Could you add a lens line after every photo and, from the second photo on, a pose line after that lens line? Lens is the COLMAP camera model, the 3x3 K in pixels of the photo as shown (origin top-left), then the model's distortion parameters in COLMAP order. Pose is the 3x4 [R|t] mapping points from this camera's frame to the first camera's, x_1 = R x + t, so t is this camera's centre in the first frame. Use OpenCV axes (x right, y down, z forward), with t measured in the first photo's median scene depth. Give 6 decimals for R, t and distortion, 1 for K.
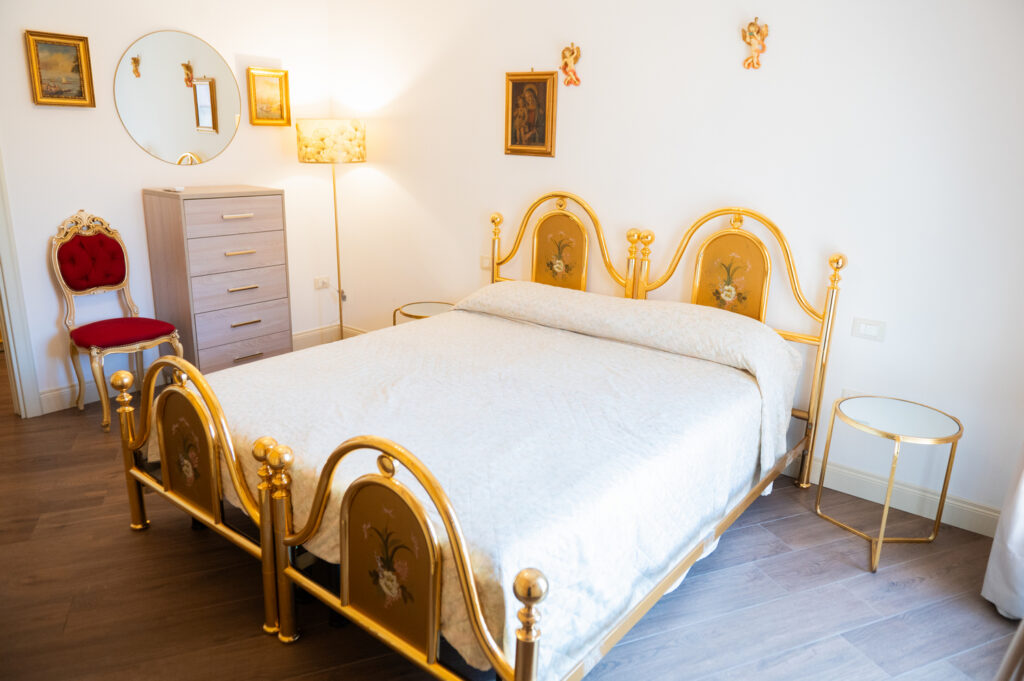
lens RADIAL K [[731.3, 0, 509.9], [0, 731.3, 340.7], [0, 0, 1]] dist [-0.002082, 0.000184]
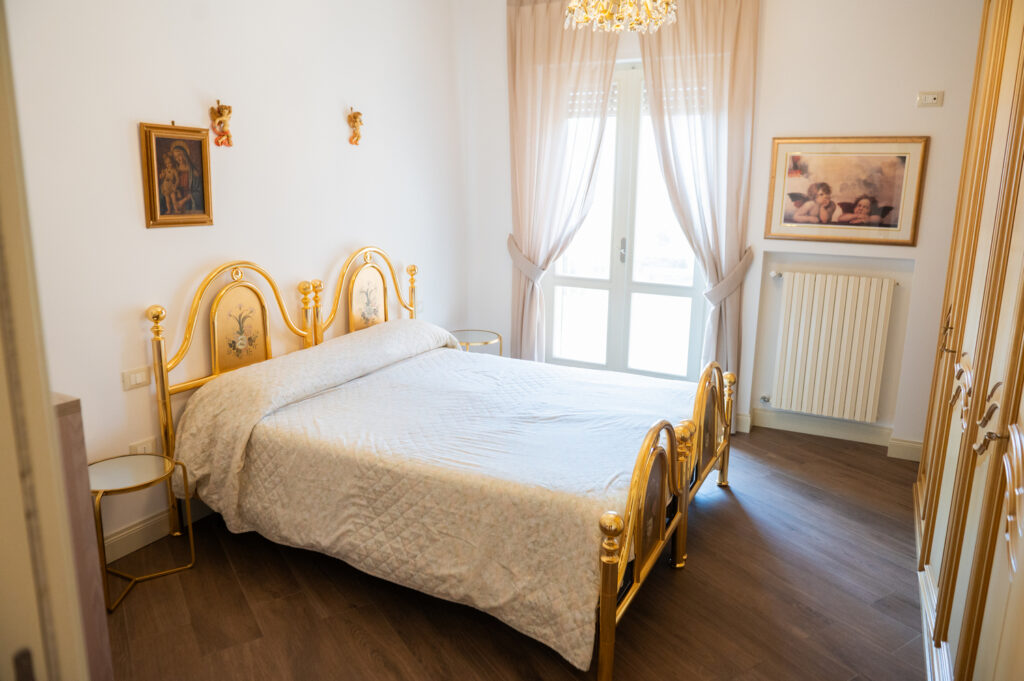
lens RADIAL K [[731.3, 0, 511.7], [0, 731.3, 340.2], [0, 0, 1]] dist [-0.002082, 0.000184]
pose [[-0.222774, -0.229387, 0.947499, -0.951626], [0.252816, 0.925077, 0.283400, -0.304684], [-0.941518, 0.302677, -0.148090, 0.905306]]
